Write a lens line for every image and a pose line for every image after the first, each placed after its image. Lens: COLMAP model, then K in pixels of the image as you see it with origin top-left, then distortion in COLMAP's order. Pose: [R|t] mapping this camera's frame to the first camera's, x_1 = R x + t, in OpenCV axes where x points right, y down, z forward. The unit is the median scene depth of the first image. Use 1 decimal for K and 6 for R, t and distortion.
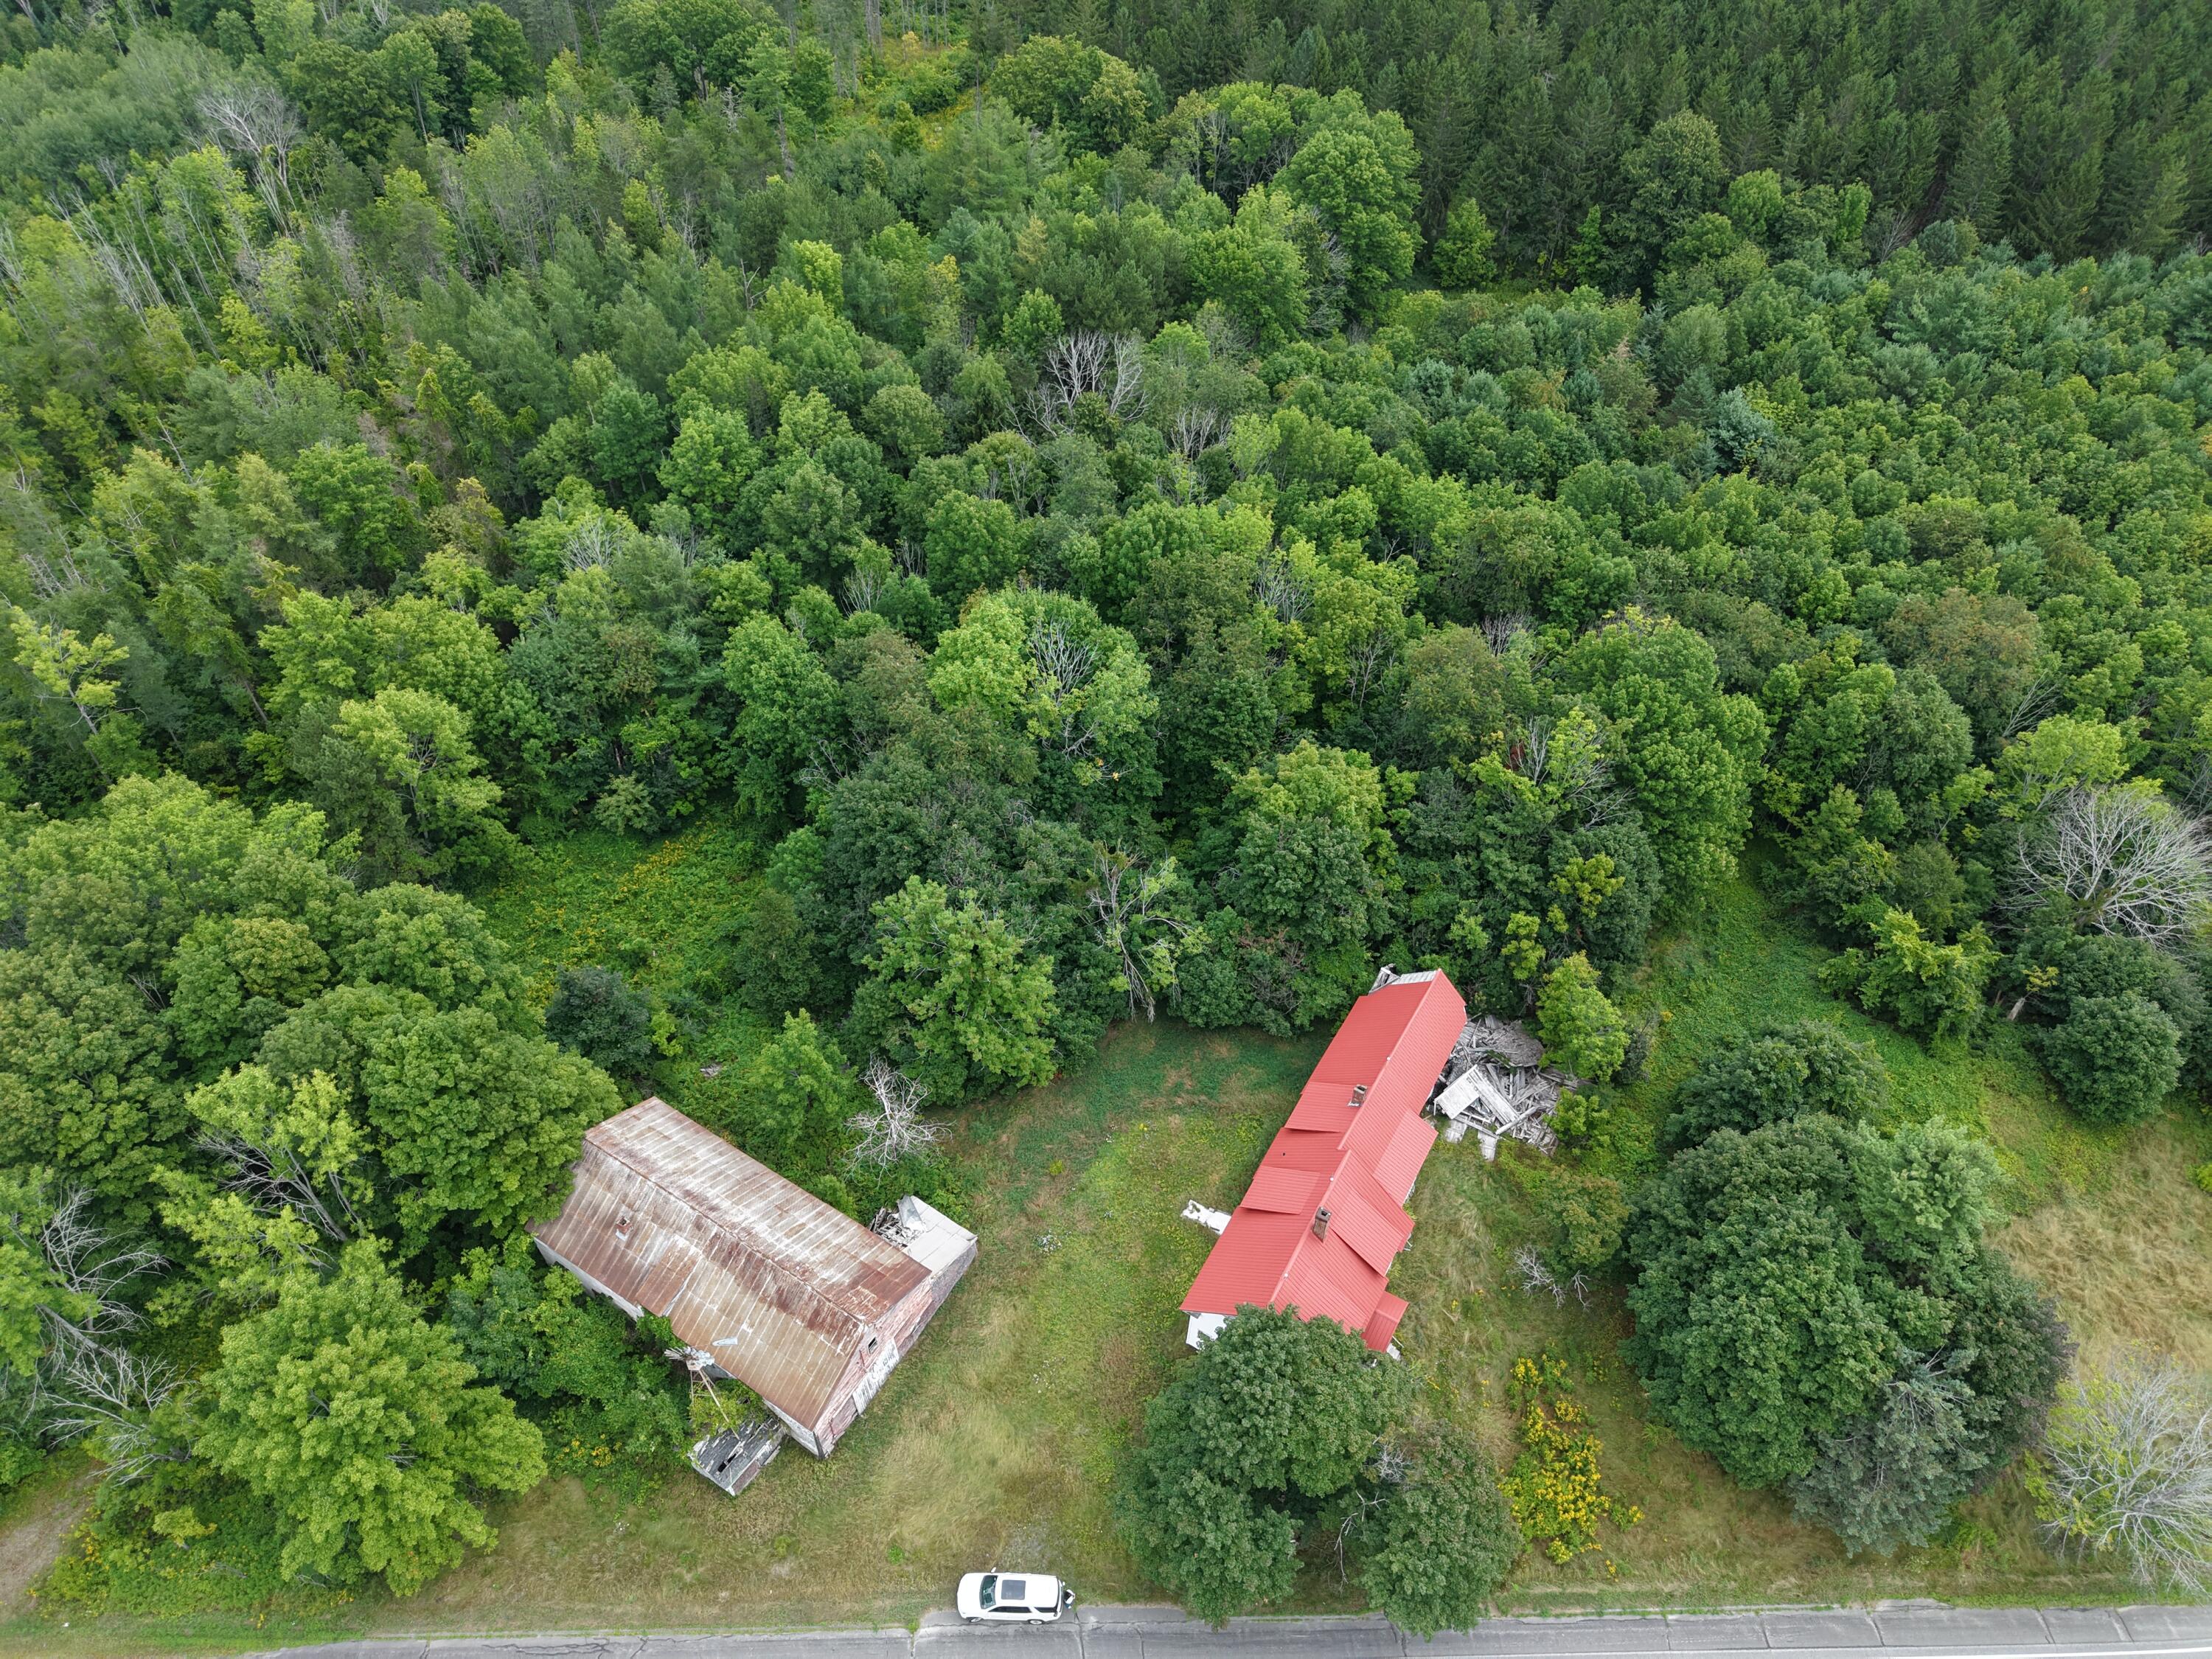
lens RADIAL K [[1473.2, 0, 1092.0], [0, 1473.2, 831.5], [0, 0, 1]] dist [0.023733, -0.020229]
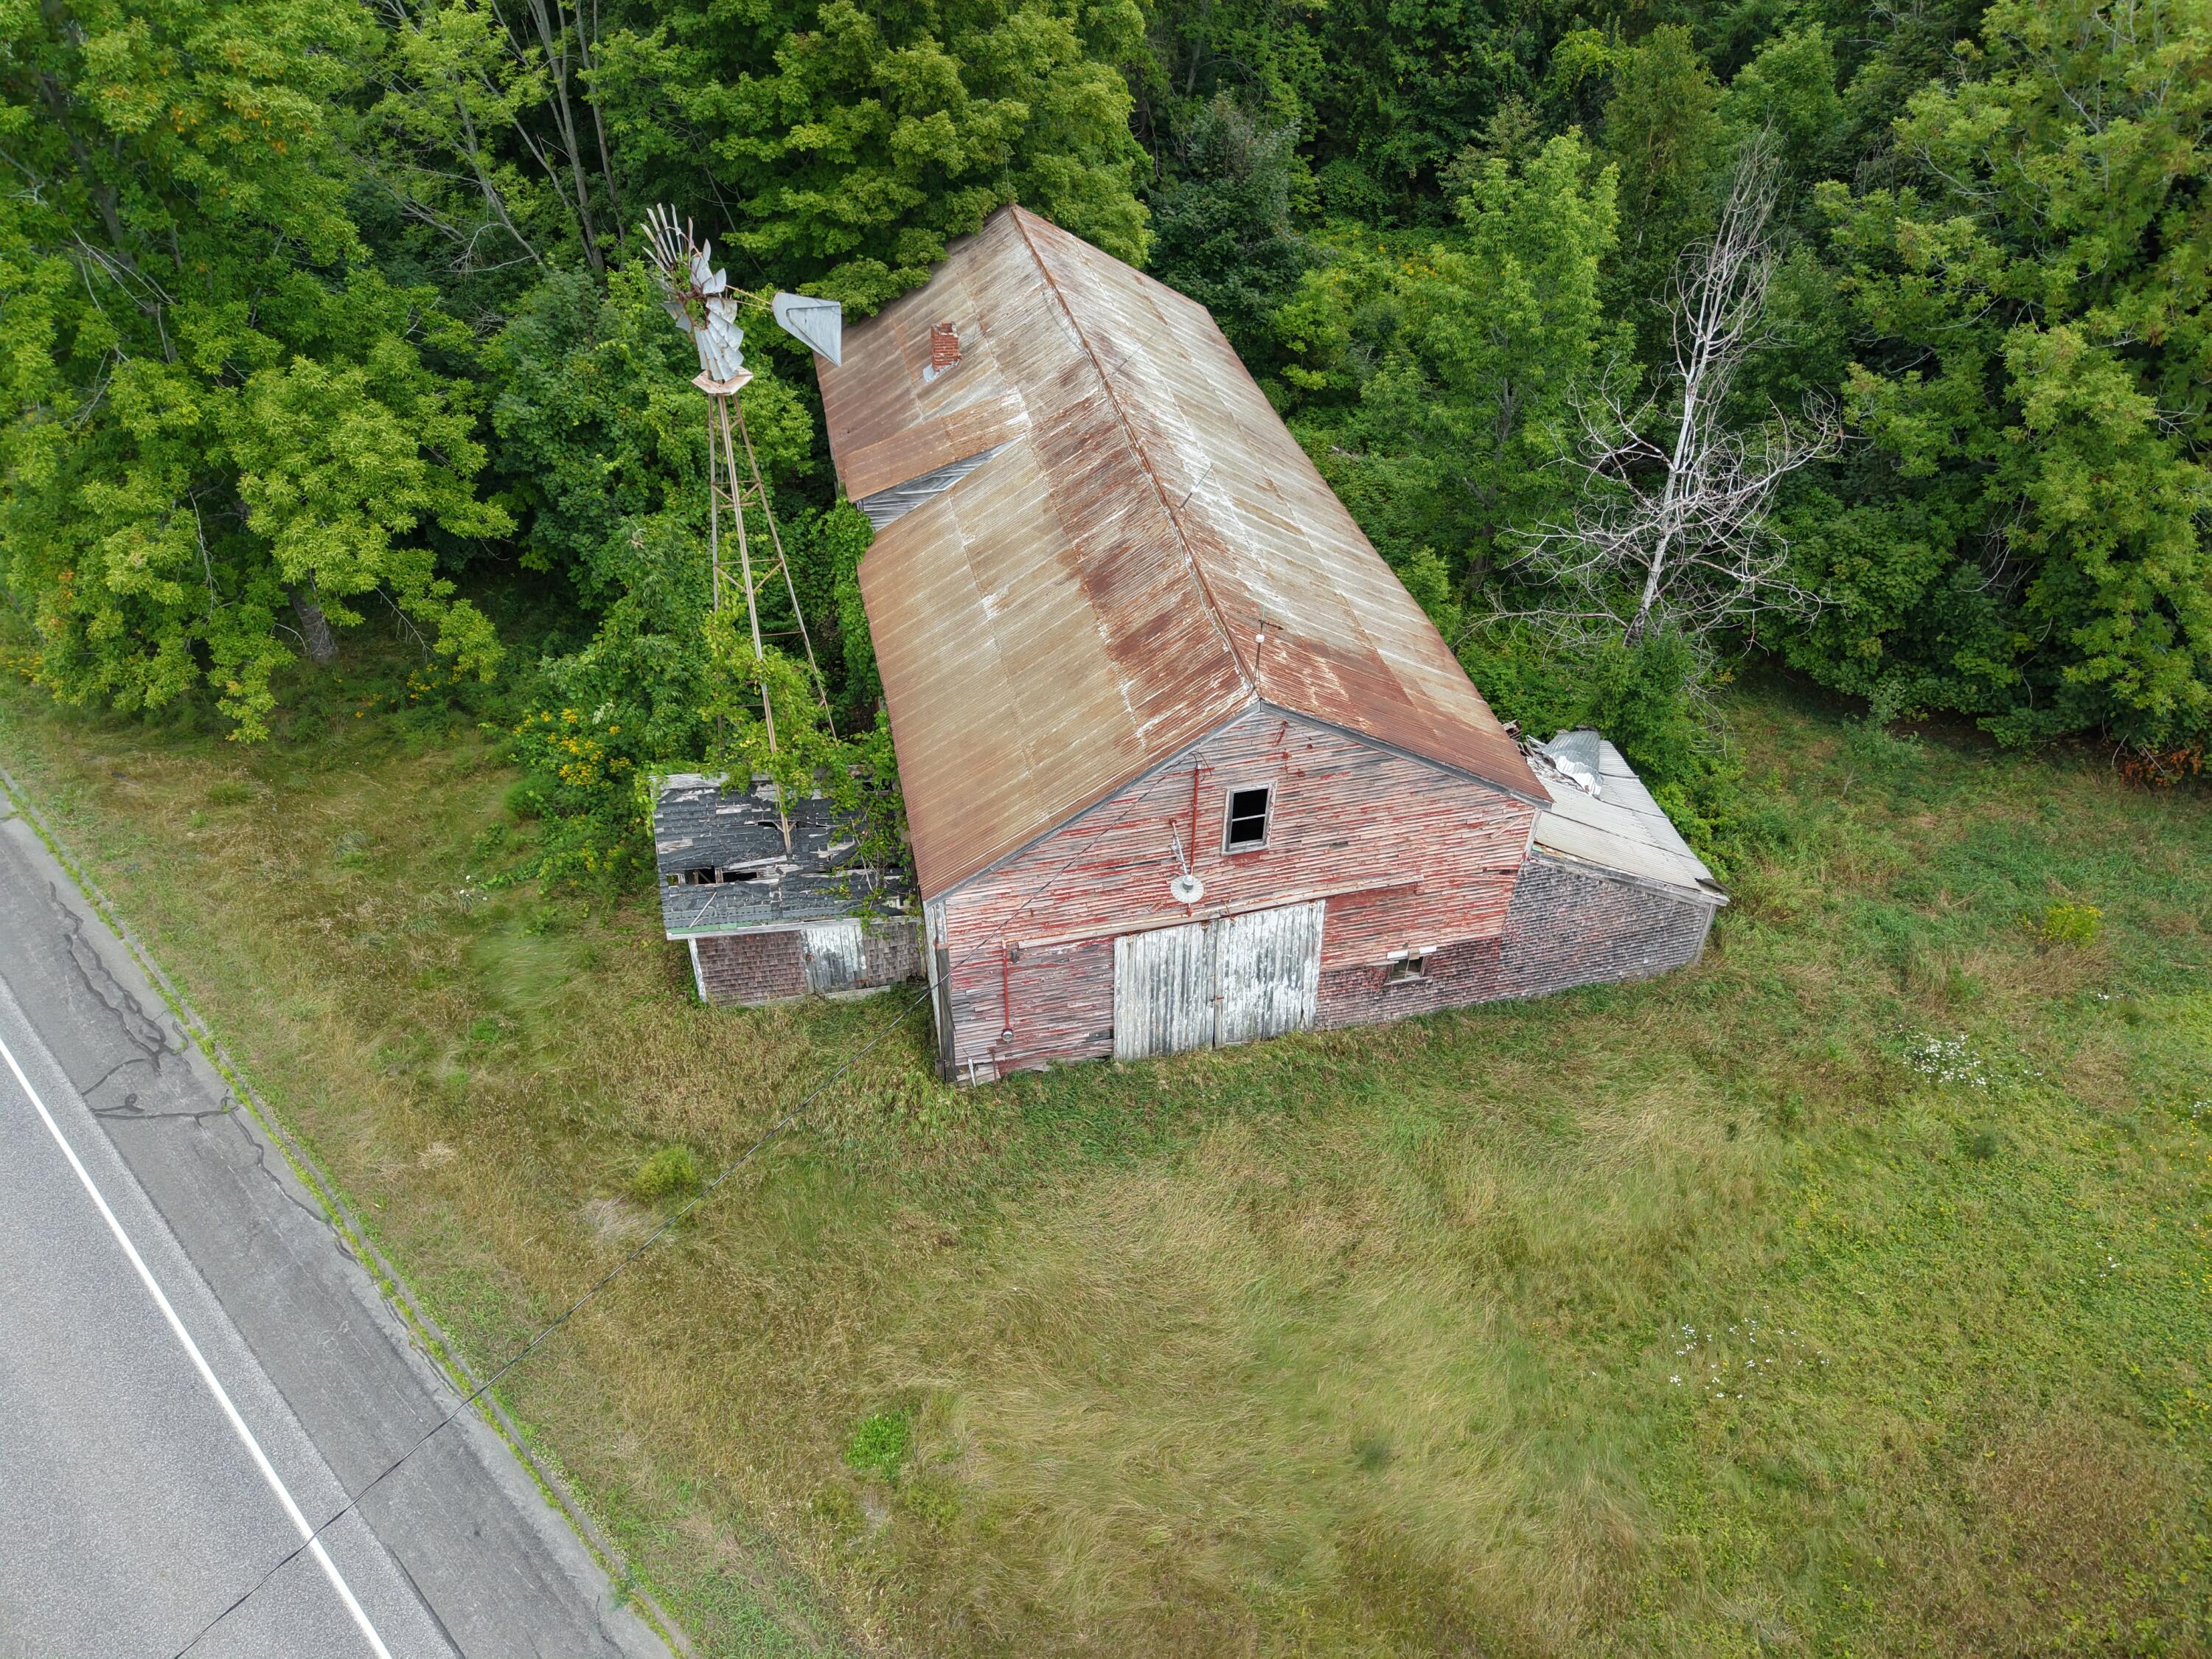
lens RADIAL K [[1473.2, 0, 1112.8], [0, 1473.2, 831.7], [0, 0, 1]] dist [0.023733, -0.020229]
pose [[0.712502, 0.458491, -0.531156, -0.010347], [-0.521835, 0.852299, 0.035701, 0.286315], [0.469073, 0.251739, 0.846521, 0.602952]]
